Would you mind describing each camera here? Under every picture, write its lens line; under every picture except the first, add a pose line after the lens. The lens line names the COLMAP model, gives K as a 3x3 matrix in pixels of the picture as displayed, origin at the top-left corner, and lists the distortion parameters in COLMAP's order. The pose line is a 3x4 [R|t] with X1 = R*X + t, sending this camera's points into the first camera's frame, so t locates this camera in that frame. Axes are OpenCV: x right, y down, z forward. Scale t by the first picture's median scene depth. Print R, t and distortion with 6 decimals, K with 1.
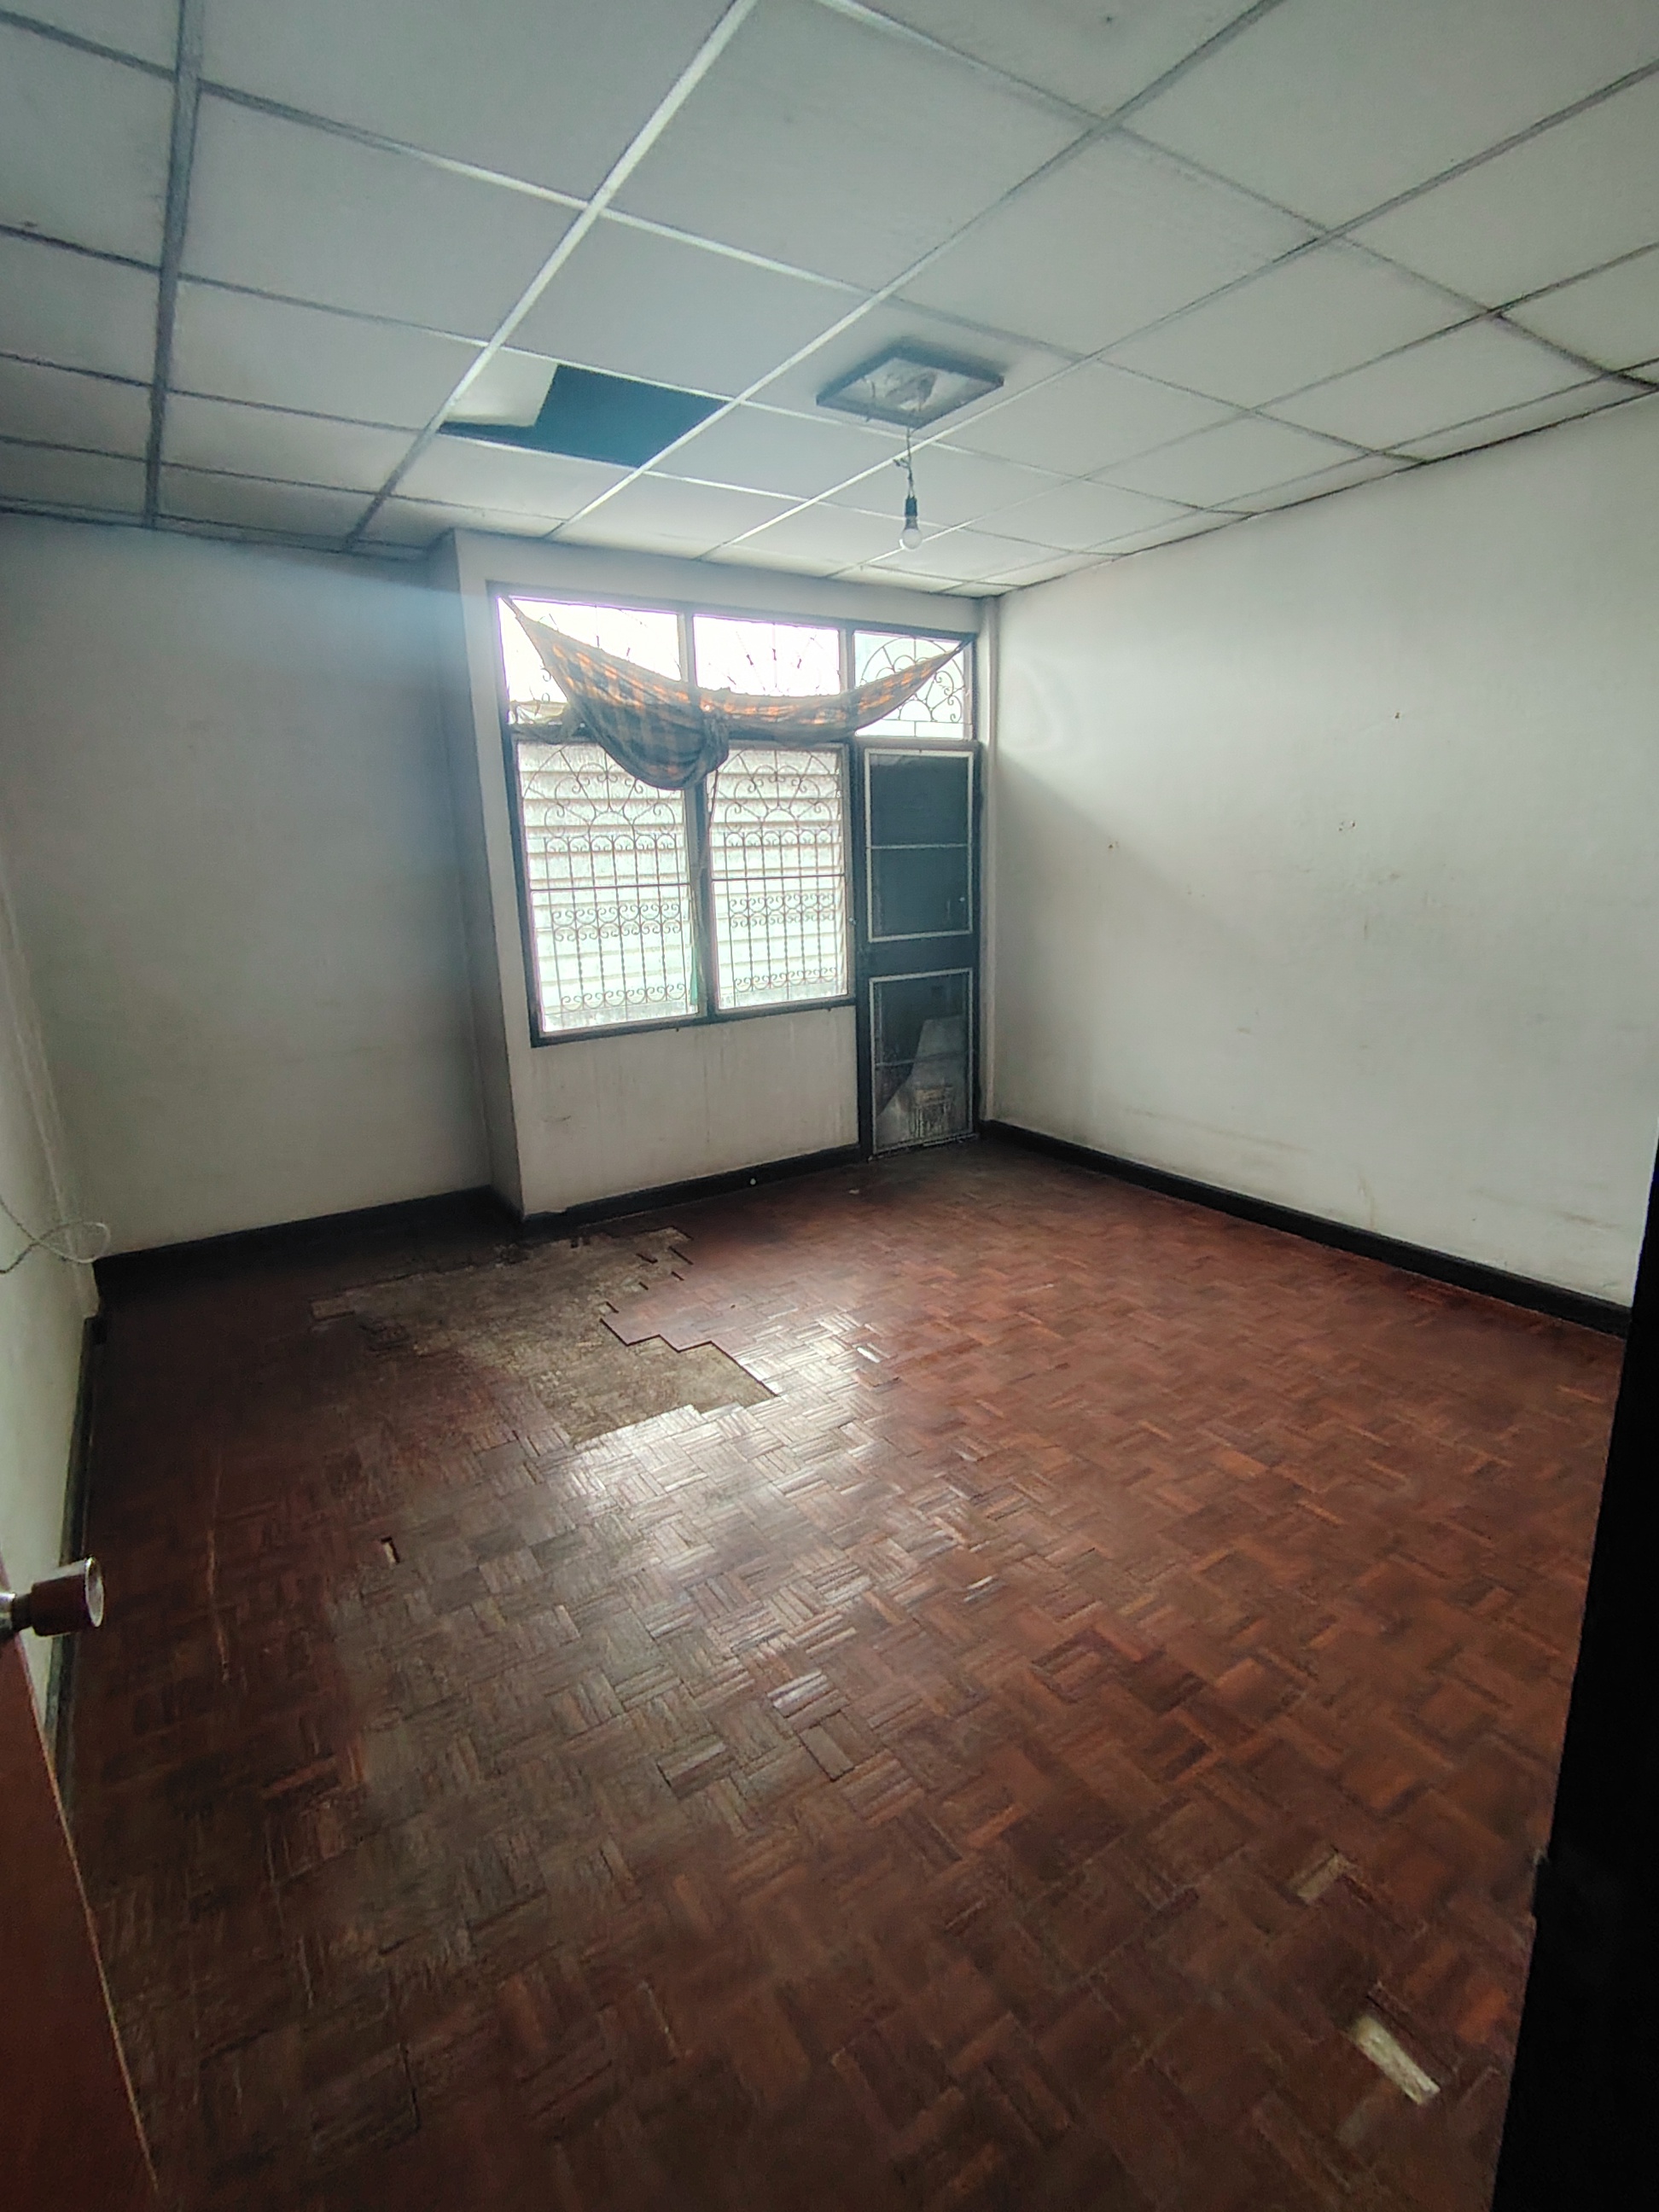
lens RADIAL K [[1066.1, 0, 821.2], [0, 1066.1, 1109.2], [0, 0, 1]] dist [0.000623, 0.000064]
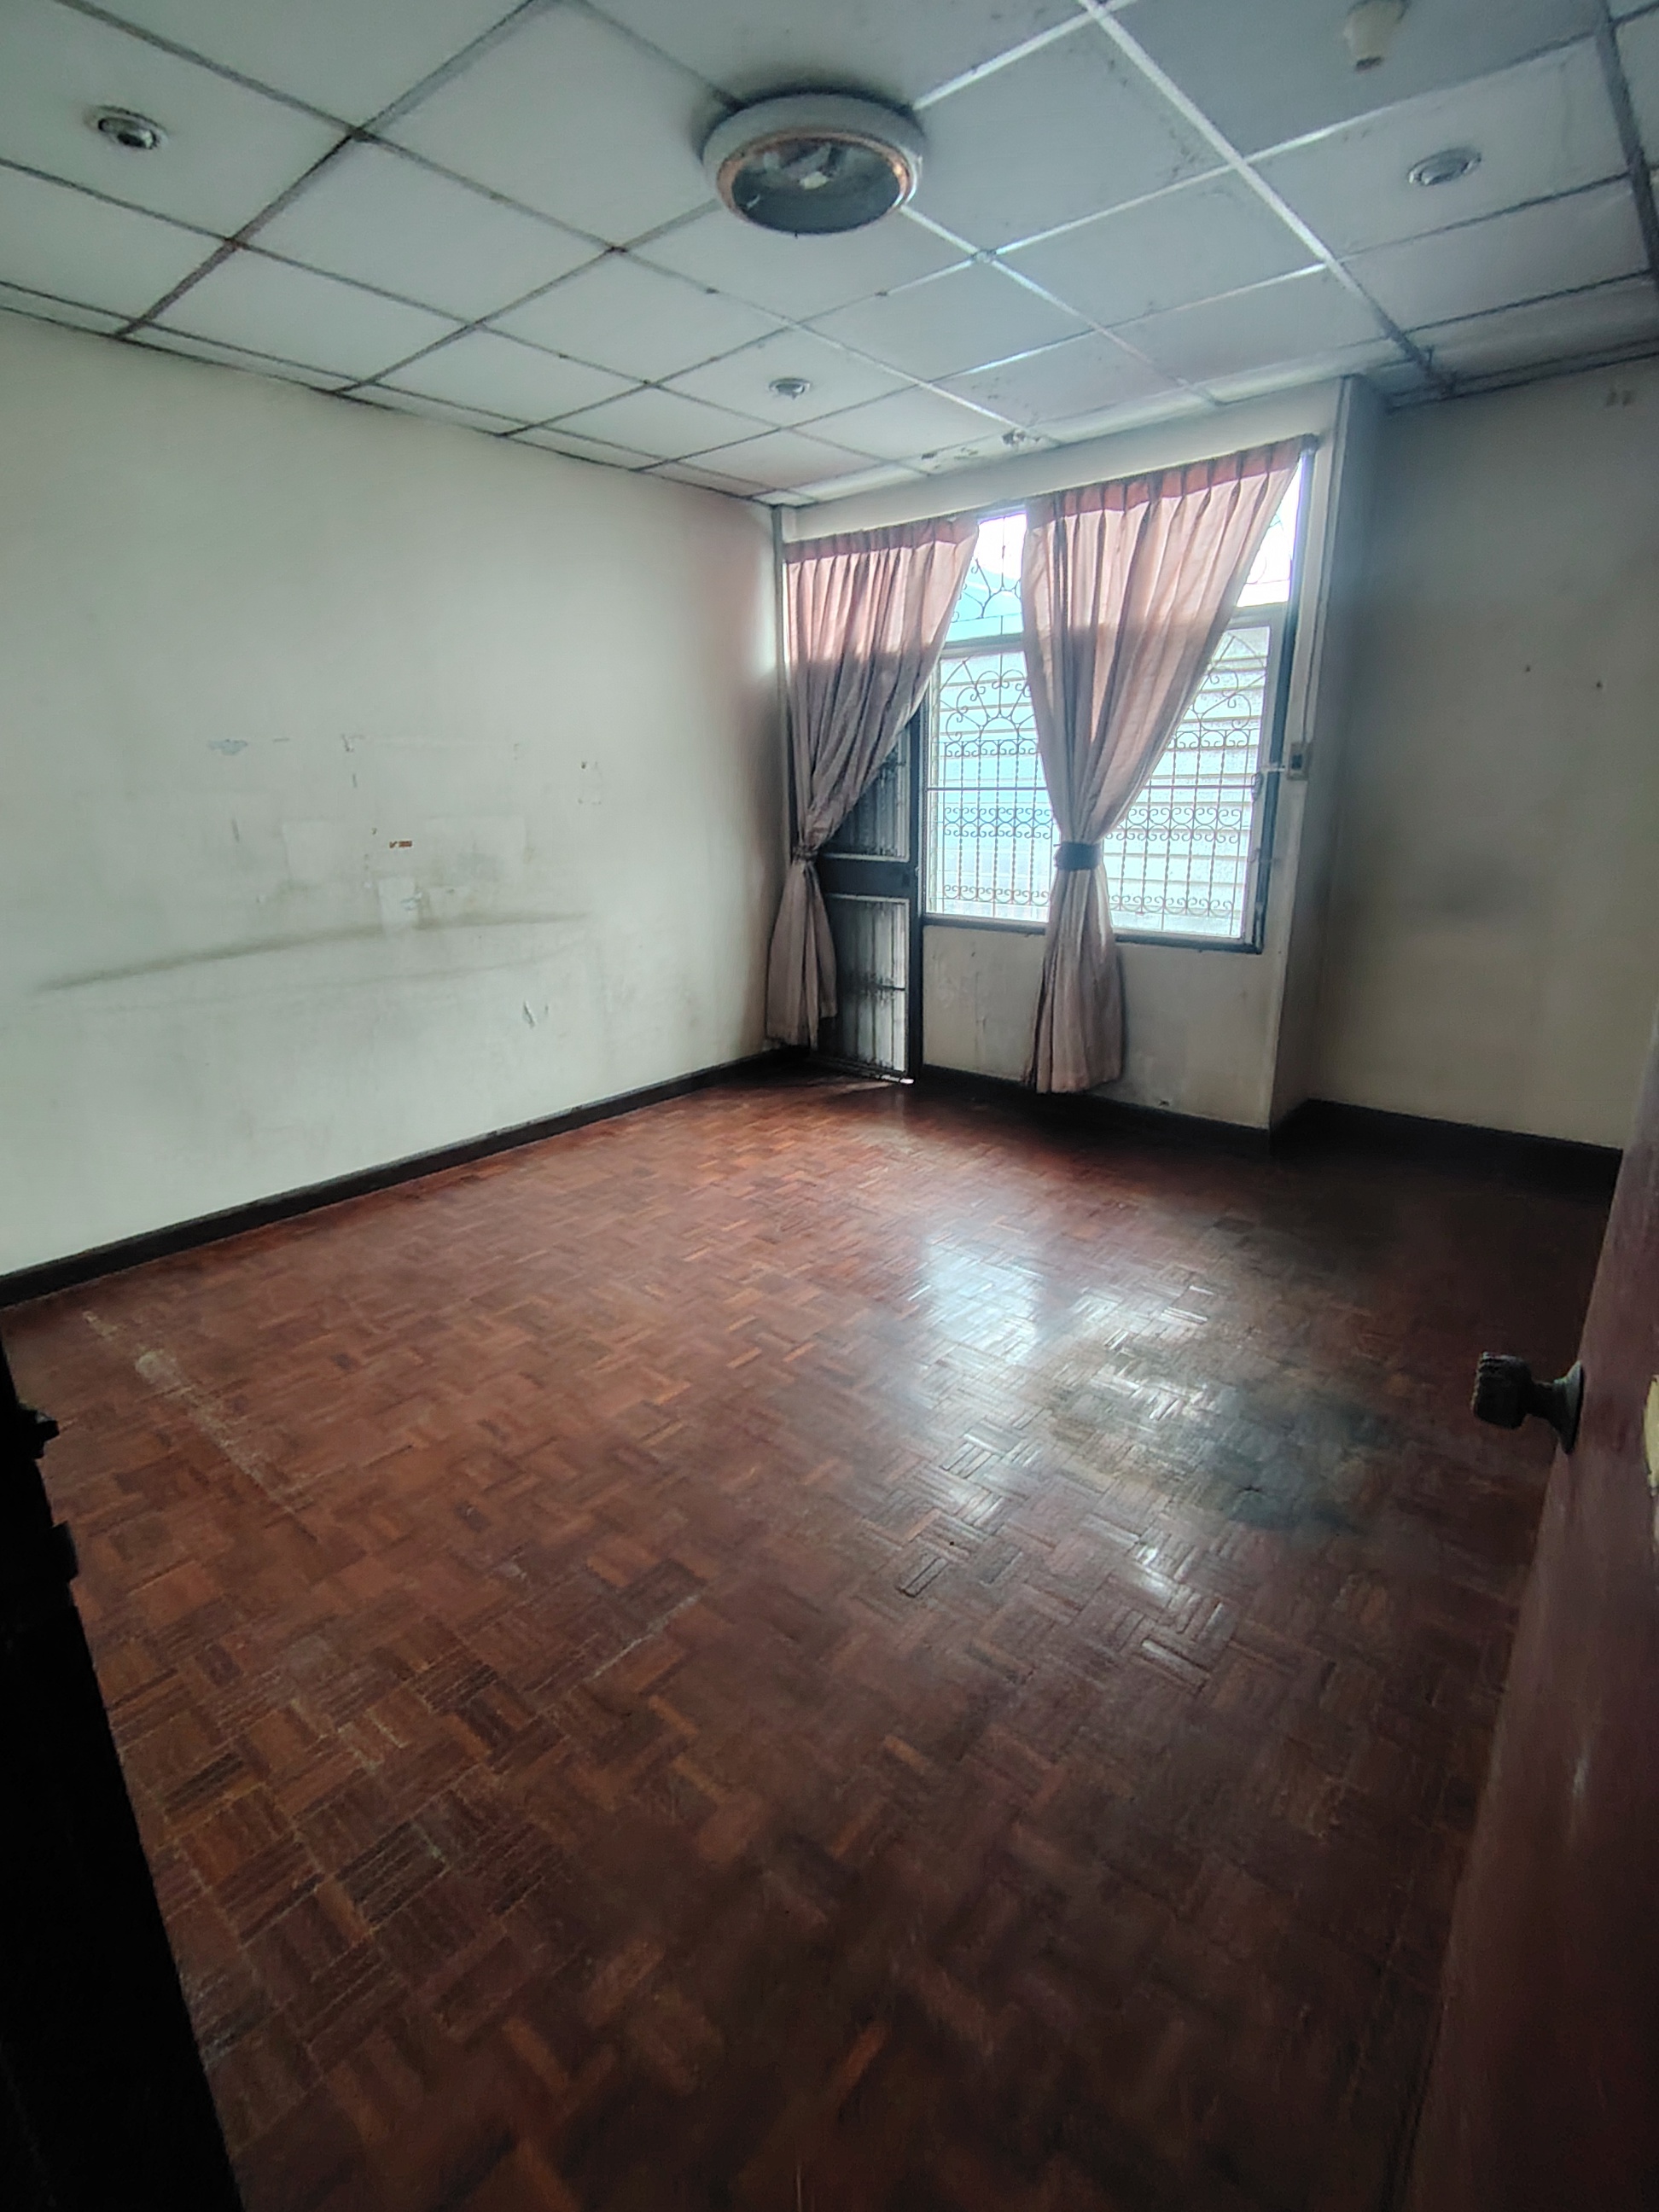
lens RADIAL K [[1066.1, 0, 821.2], [0, 1066.1, 1109.2], [0, 0, 1]] dist [0.000623, 0.000064]
pose [[0.290094, 0.317062, -0.902949, 0.757273], [-0.207739, 0.941887, 0.263994, -0.140694], [0.934179, 0.110994, 0.339102, 0.471479]]
